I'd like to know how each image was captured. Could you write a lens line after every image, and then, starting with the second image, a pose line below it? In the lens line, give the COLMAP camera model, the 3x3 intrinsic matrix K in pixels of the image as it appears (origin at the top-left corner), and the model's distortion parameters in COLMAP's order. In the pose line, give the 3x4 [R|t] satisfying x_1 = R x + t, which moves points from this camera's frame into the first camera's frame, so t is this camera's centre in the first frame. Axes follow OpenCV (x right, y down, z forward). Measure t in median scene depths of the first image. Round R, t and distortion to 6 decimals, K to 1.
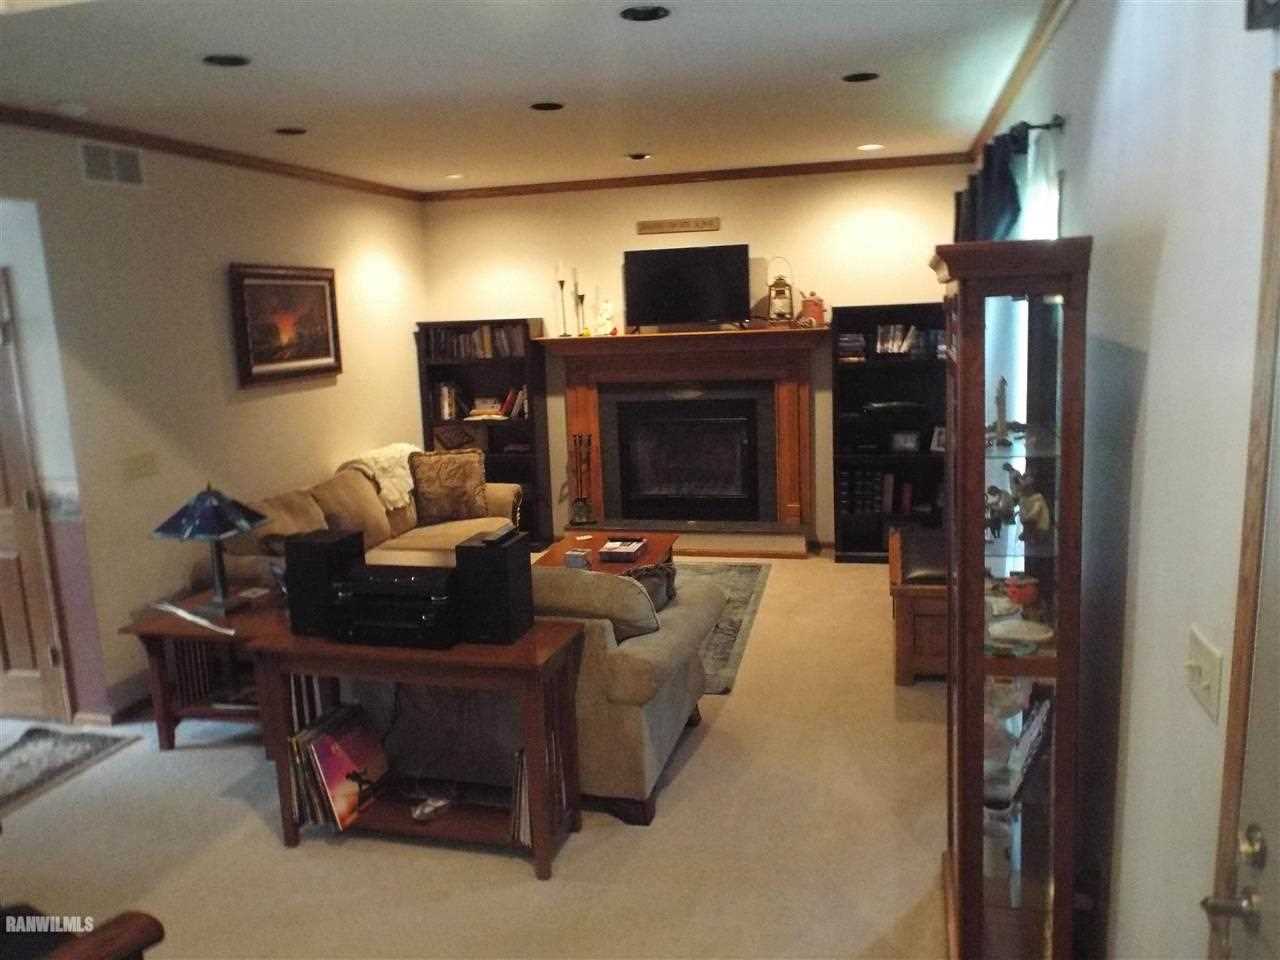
lens RADIAL K [[950.2, 0, 640.0], [0, 950.2, 480.0], [0, 0, 1]] dist [0.007606, -0.001694]
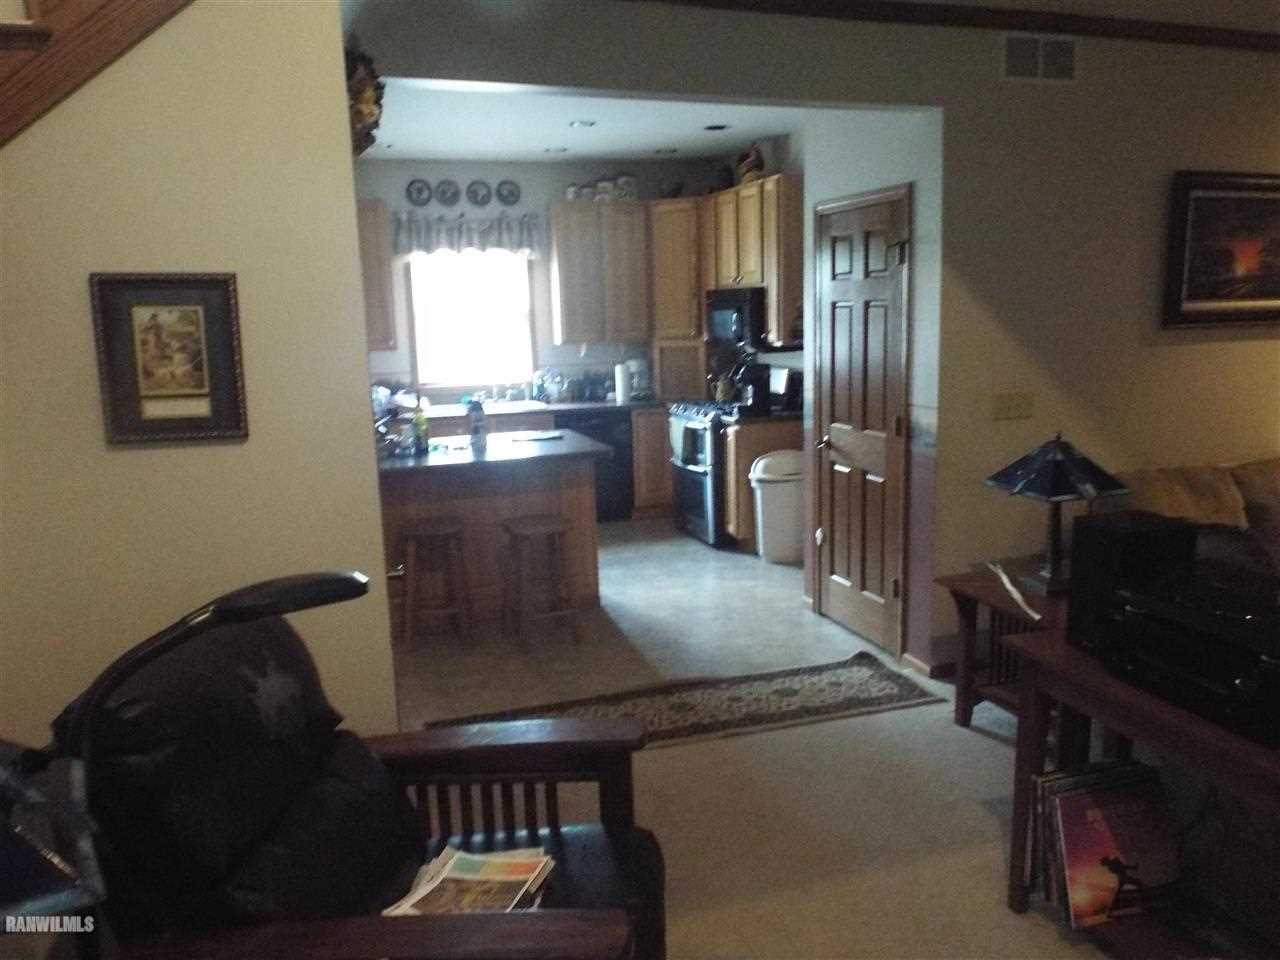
lens RADIAL K [[955.6, 0, 645.1], [0, 955.6, 476.9], [0, 0, 1]] dist [-0.011838, -0.007679]
pose [[0.546485, 0.171333, -0.819756, 0.028408], [-0.143751, 0.983512, 0.109728, 0.002147], [0.825040, 0.057876, 0.562103, 0.246117]]
